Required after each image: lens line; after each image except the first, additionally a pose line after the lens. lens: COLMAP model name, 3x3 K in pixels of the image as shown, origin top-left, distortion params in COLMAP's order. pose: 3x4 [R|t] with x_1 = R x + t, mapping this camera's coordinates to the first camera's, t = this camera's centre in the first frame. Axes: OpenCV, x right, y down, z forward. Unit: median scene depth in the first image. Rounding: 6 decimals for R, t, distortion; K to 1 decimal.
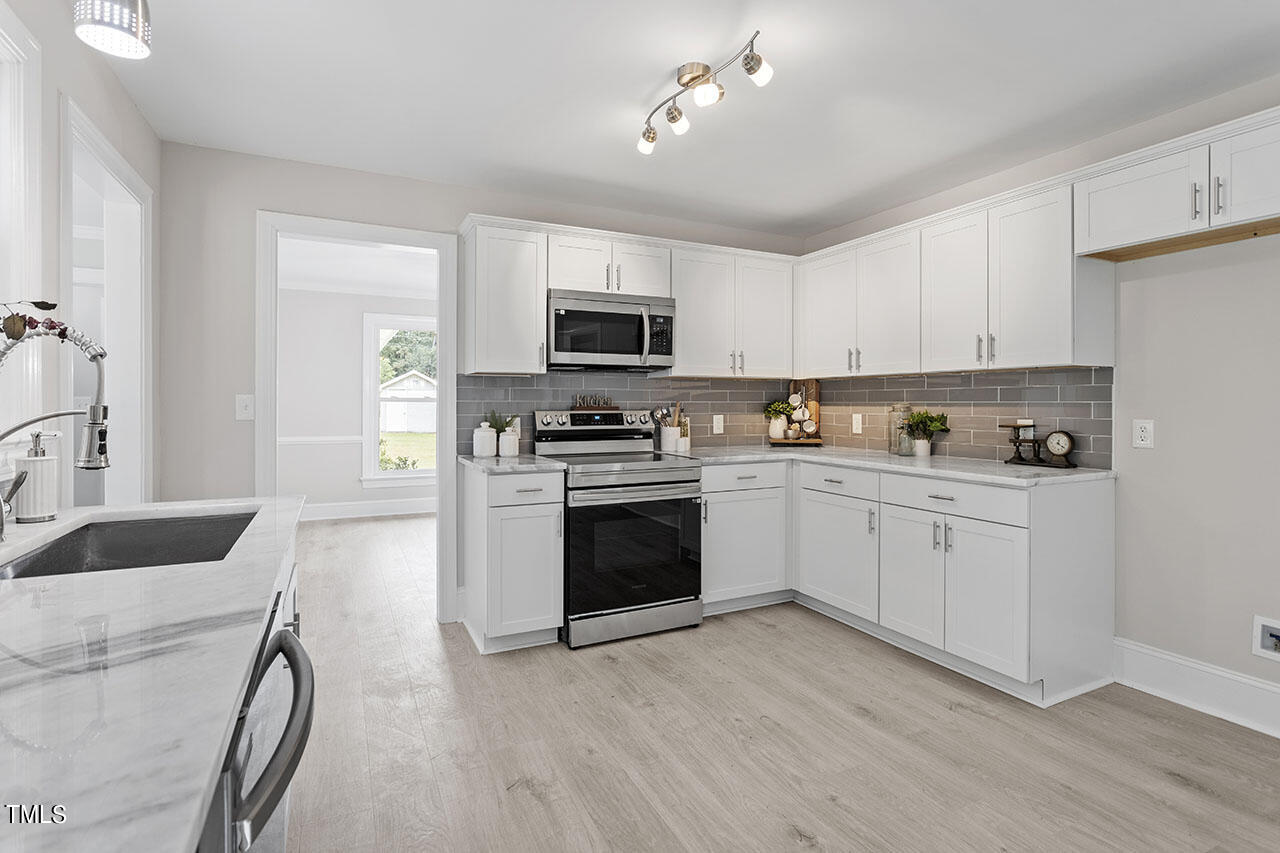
lens RADIAL K [[628.4, 0, 645.7], [0, 628.4, 407.8], [0, 0, 1]] dist [-0.018980, 0.009461]
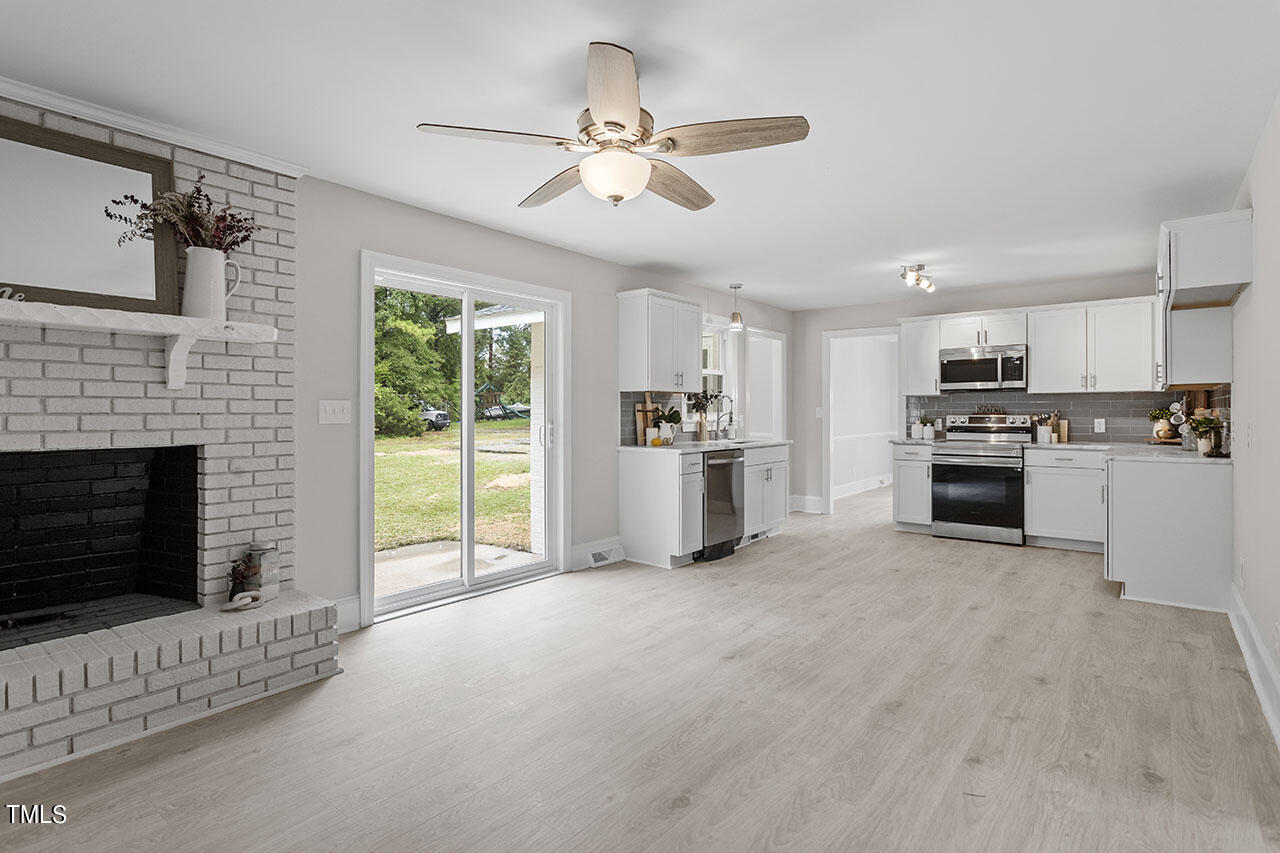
lens RADIAL K [[628.4, 0, 645.7], [0, 628.4, 407.8], [0, 0, 1]] dist [-0.018980, 0.009461]
pose [[0.421443, -0.009470, -0.906805, 1.138441], [-0.003361, 0.999922, -0.012004, 0.008864], [0.906849, 0.008107, 0.421379, -0.570293]]
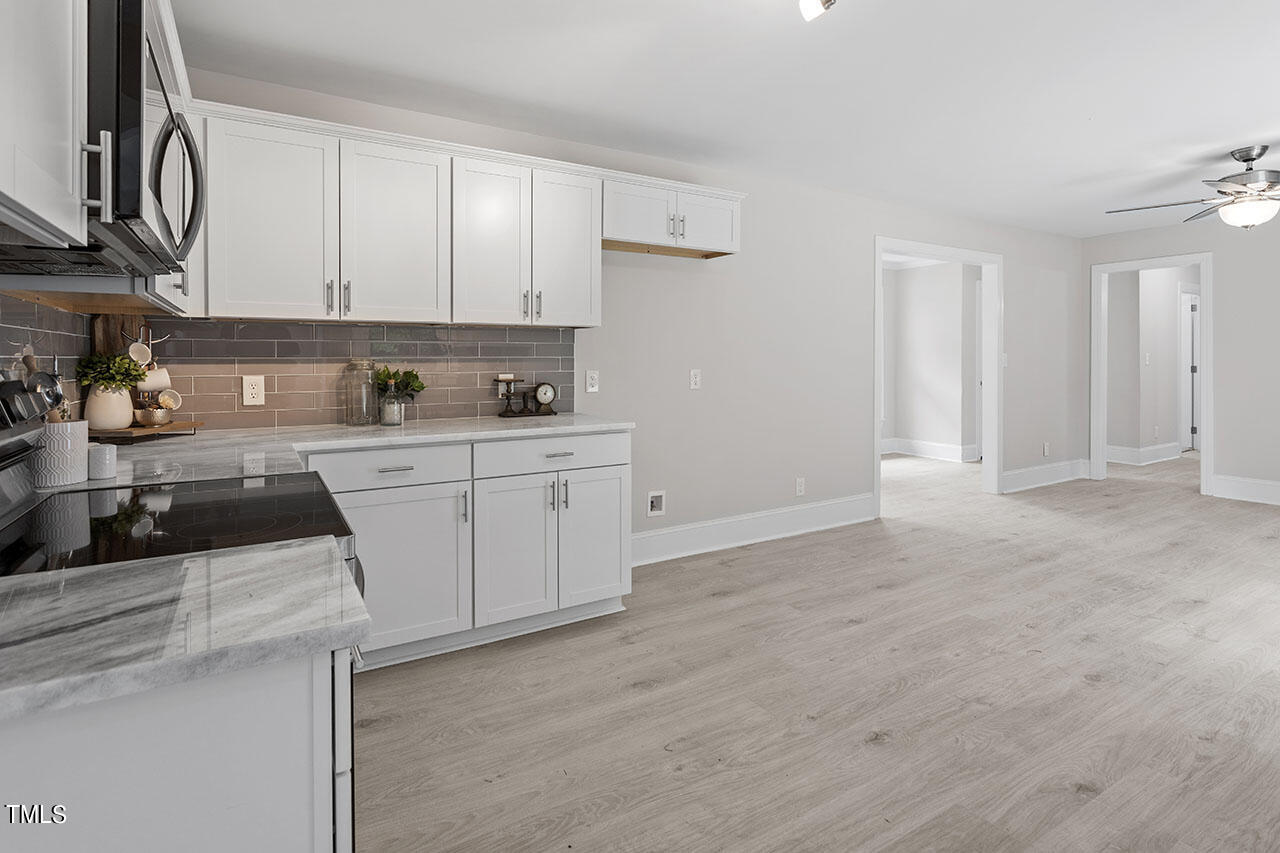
lens RADIAL K [[644.7, 0, 655.0], [0, 644.7, 364.1], [0, 0, 1]] dist [-0.003414, 0.000335]
pose [[-0.095421, -0.009179, 0.995395, -0.440130], [0.009150, 0.999907, 0.010098, -0.005948], [-0.995395, 0.010072, -0.095328, 0.760504]]
